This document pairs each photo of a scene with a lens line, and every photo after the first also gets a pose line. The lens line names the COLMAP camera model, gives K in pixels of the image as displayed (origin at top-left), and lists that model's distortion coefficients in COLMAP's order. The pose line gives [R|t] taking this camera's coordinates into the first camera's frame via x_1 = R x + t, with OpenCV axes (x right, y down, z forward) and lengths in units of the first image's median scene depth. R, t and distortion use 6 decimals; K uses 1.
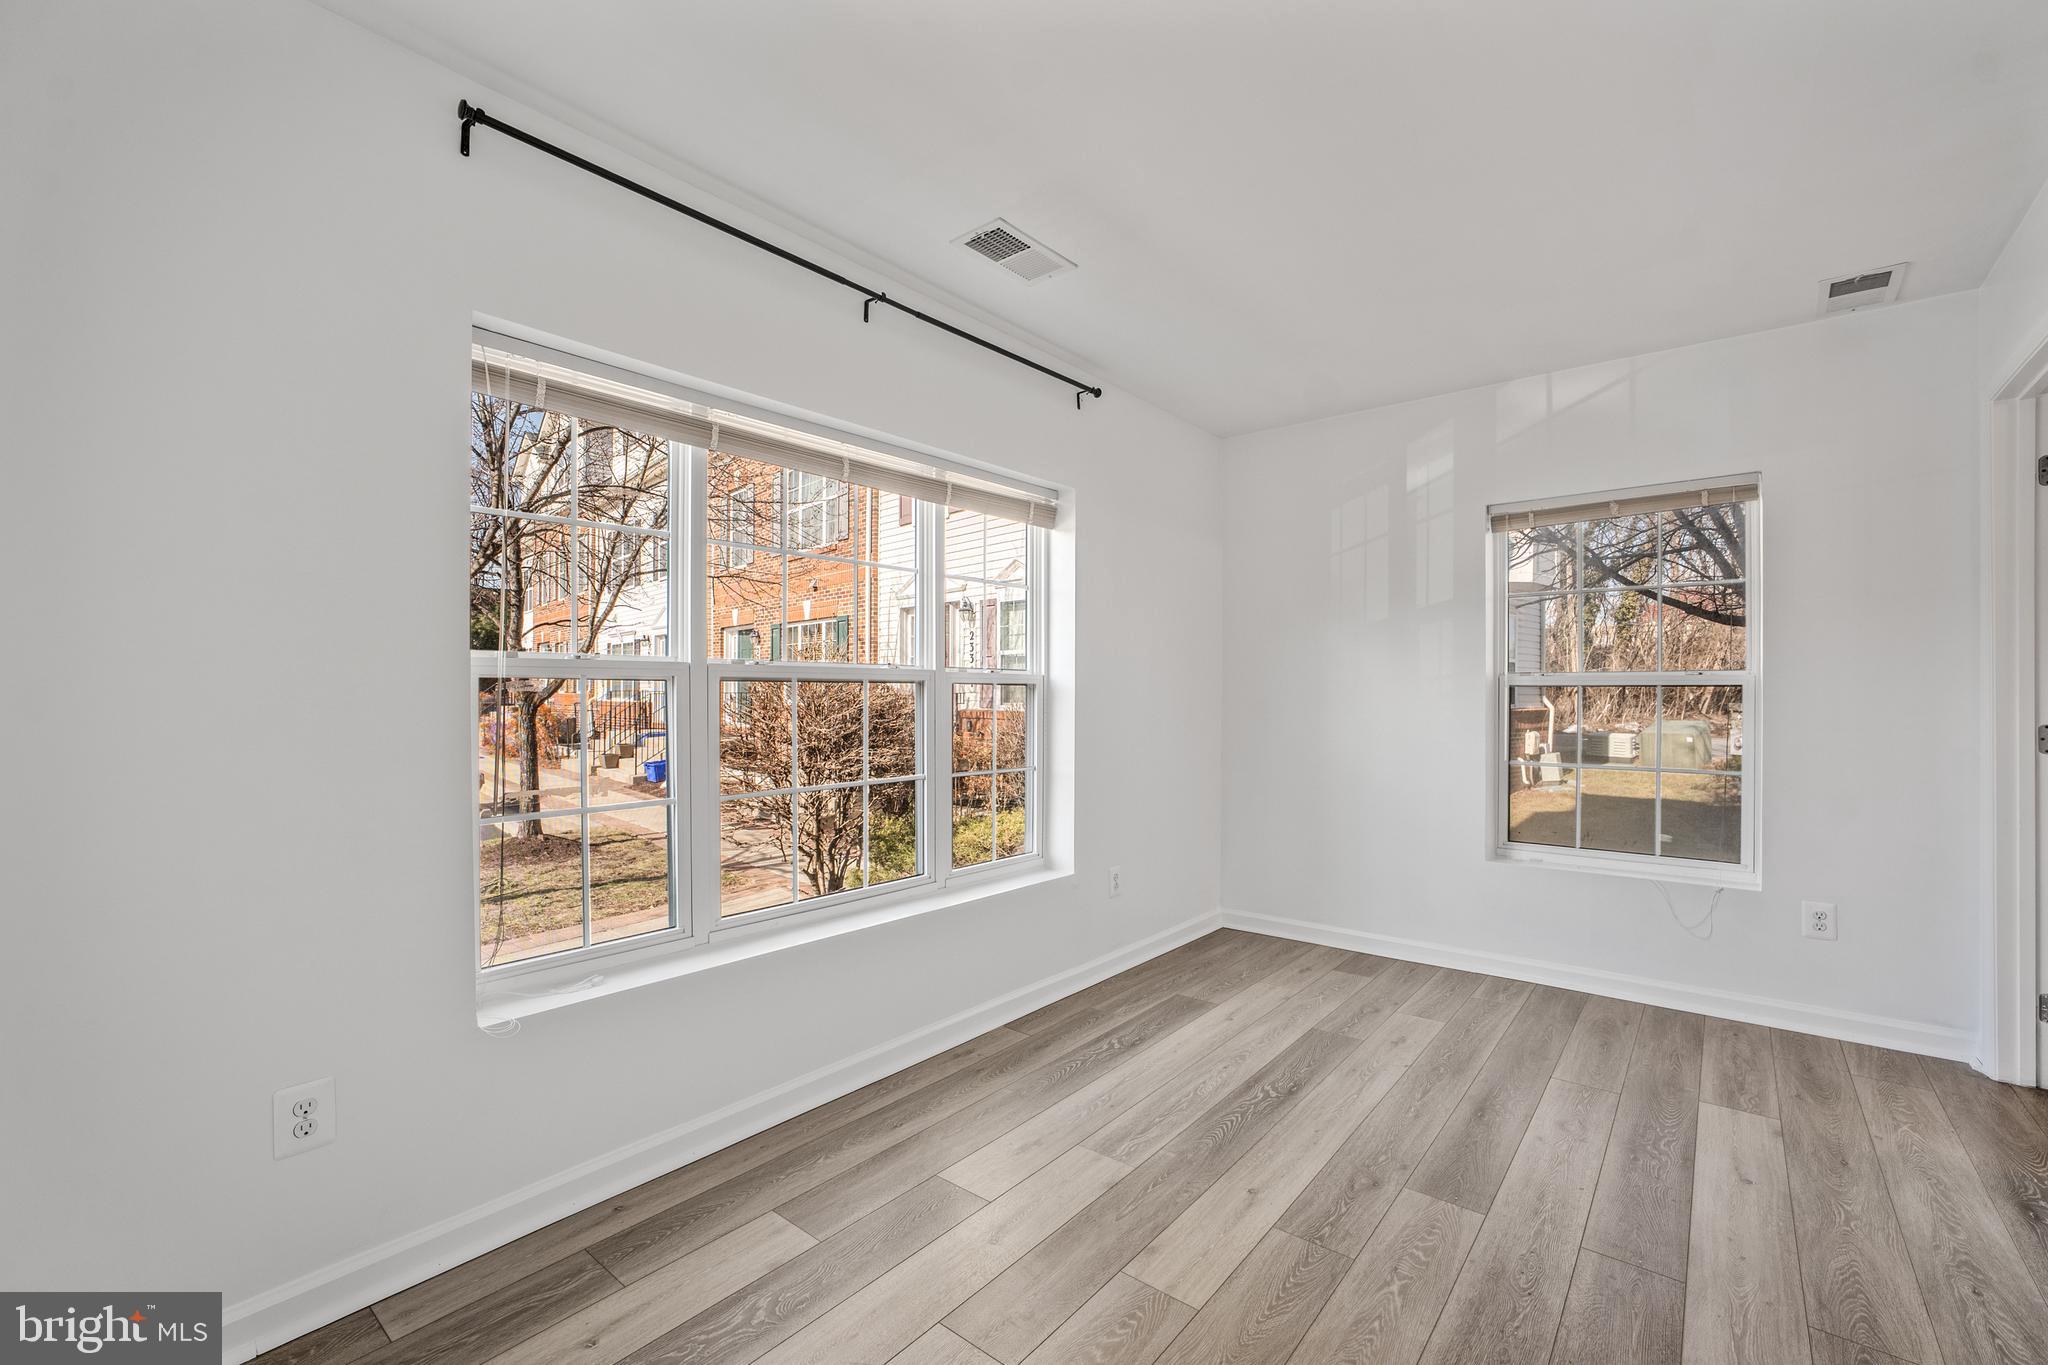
lens RADIAL K [[874.7, 0, 1018.0], [0, 874.7, 692.0], [0, 0, 1]] dist [-0.039979, 0.016316]
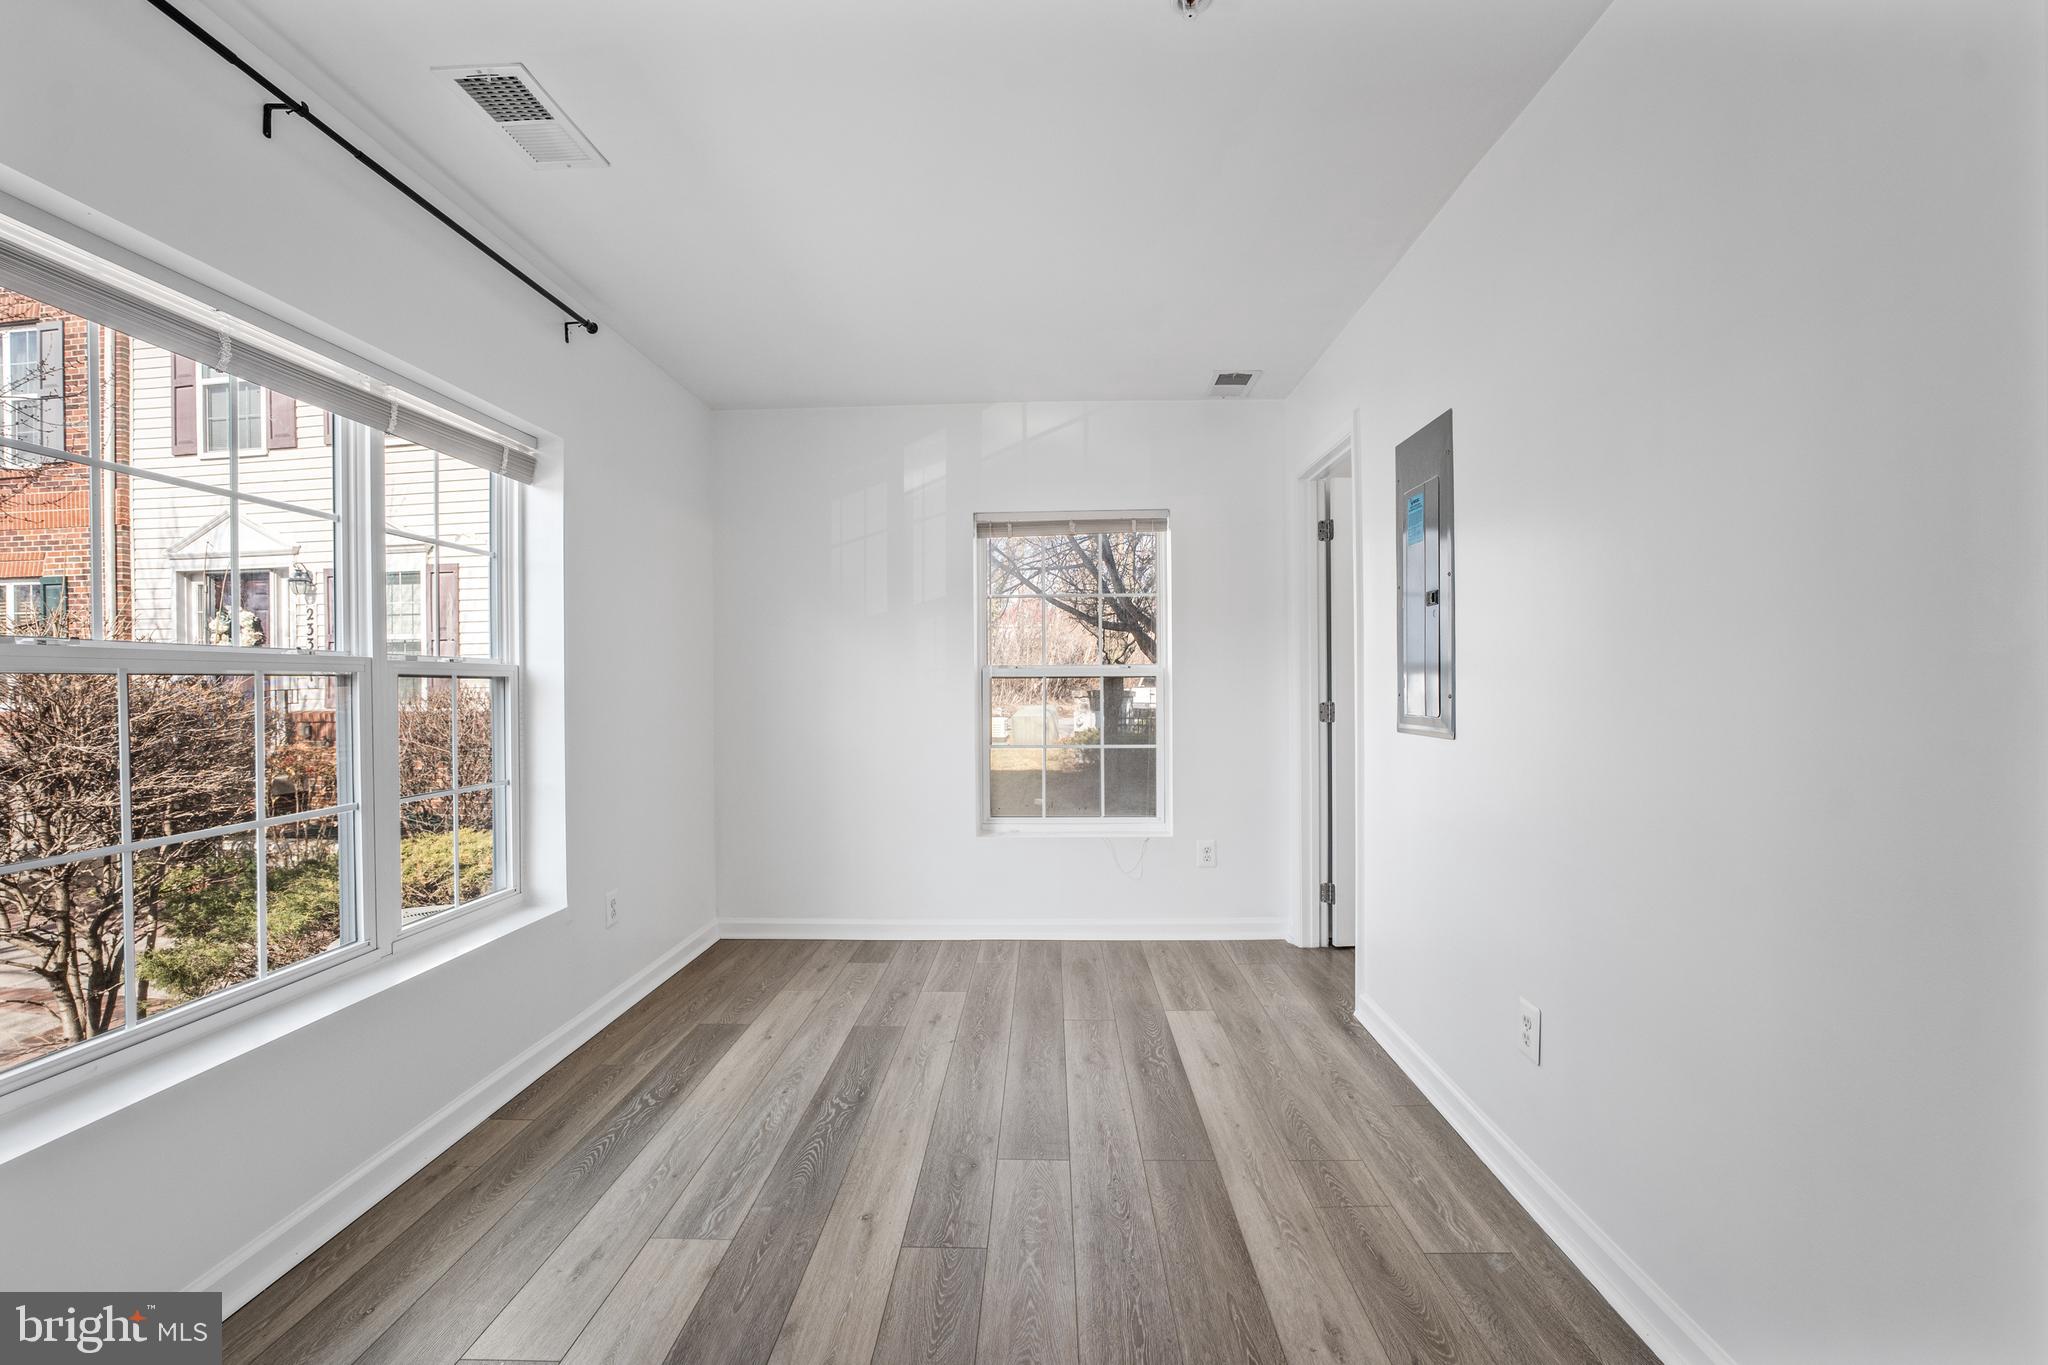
lens RADIAL K [[875.9, 0, 1028.6], [0, 875.9, 688.6], [0, 0, 1]] dist [-0.037980, 0.015716]
pose [[0.786139, -0.010938, 0.617953, -0.110106], [0.007947, 0.999940, 0.007588, -0.000893], [-0.617999, -0.001054, 0.786178, 0.102696]]
